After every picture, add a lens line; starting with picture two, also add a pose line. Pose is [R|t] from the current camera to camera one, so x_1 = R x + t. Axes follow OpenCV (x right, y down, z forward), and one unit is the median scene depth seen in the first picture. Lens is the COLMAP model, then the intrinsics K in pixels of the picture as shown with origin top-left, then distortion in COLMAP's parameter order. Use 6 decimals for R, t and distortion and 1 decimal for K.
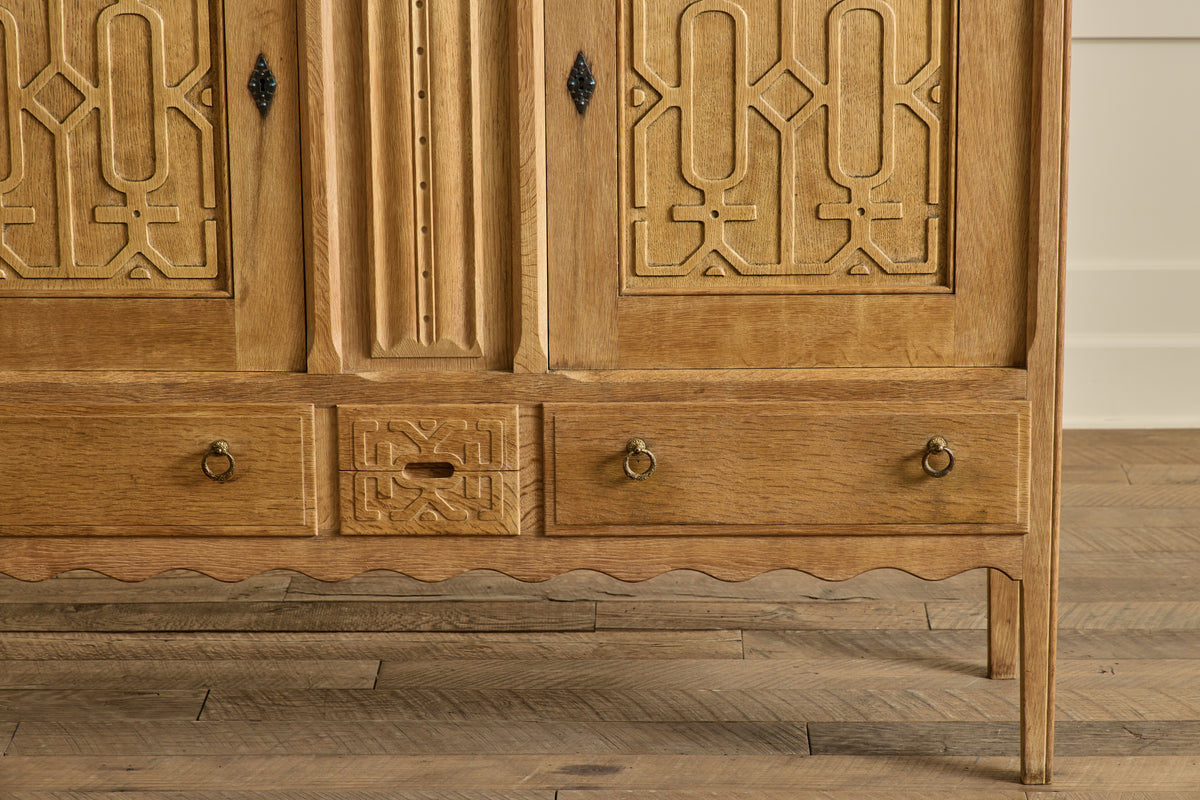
lens RADIAL K [[3540.1, 0, 600.0], [0, 3540.1, 400.0], [0, 0, 1]] dist [0.085387, -2.692771]
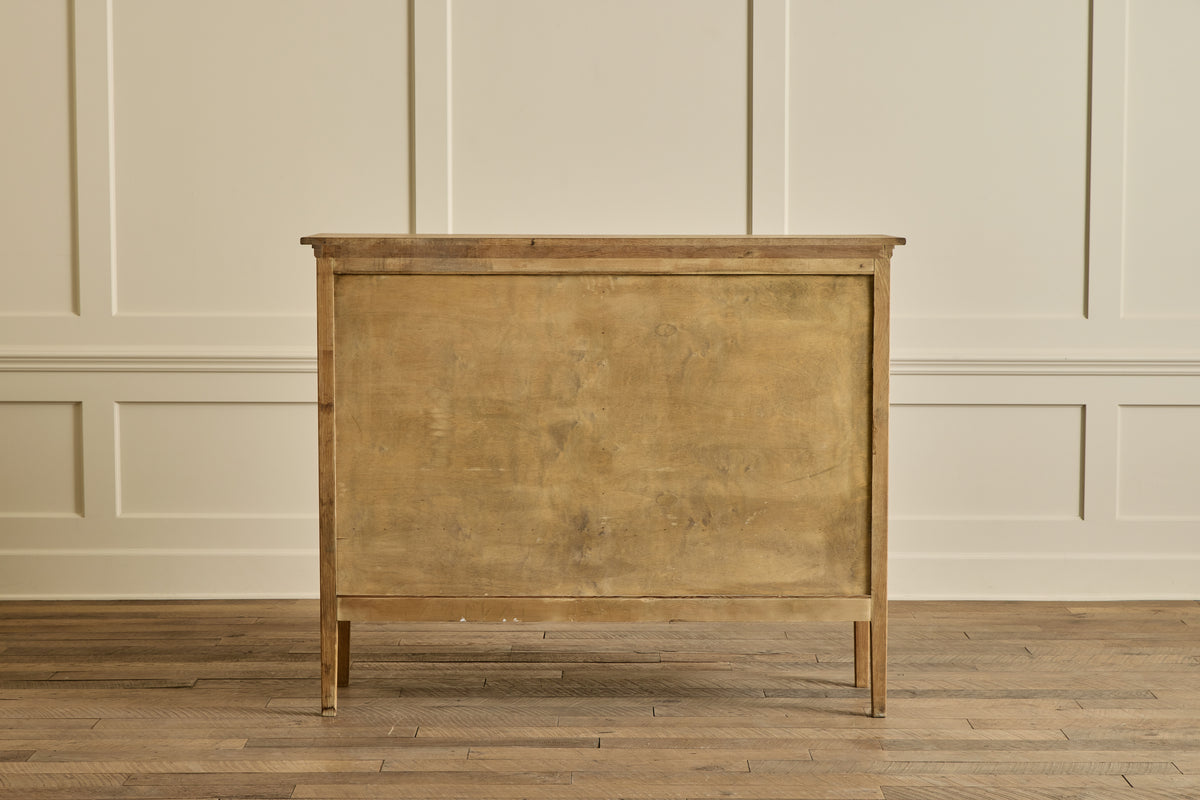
lens RADIAL K [[2773.2, 0, 595.5], [0, 2773.2, 401.2], [0, 0, 1]] dist [0.058882, -0.071159]
pose [[0.999758, 0.007922, 0.020512, -0.088291], [-0.004535, 0.987073, -0.160205, 0.205988], [-0.021516, 0.160073, 0.986871, -0.776469]]
